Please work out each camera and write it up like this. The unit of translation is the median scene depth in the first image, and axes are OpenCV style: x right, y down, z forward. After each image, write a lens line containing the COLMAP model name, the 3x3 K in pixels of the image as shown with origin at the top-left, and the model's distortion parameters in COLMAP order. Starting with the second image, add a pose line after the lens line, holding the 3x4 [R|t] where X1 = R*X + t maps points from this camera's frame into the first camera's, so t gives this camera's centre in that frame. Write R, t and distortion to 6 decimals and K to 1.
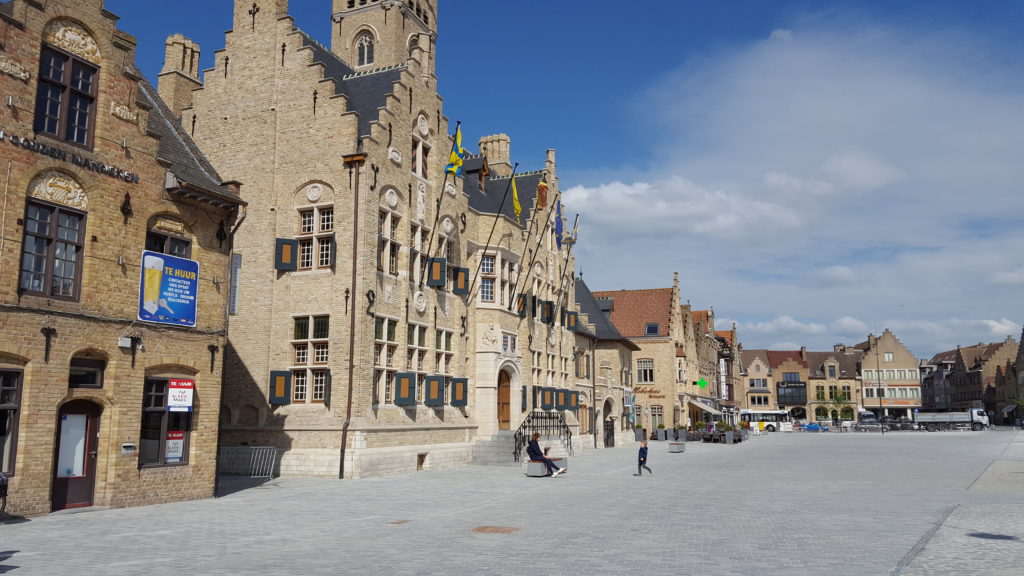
lens RADIAL K [[754.6, 0, 515.1], [0, 754.6, 310.8], [0, 0, 1]] dist [0.022594, -0.003317]
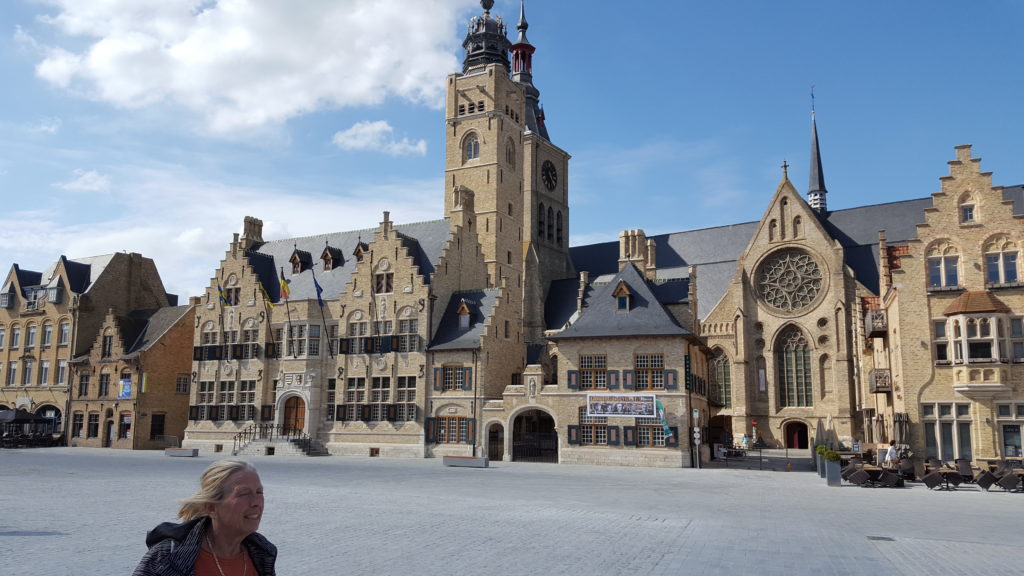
lens RADIAL K [[754.6, 0, 515.1], [0, 754.6, 310.8], [0, 0, 1]] dist [0.022594, -0.003317]
pose [[-0.070217, -0.148324, -0.986443, 1.999964], [0.132469, 0.978739, -0.156595, 0.278167], [0.988697, -0.141669, -0.049076, 2.050302]]
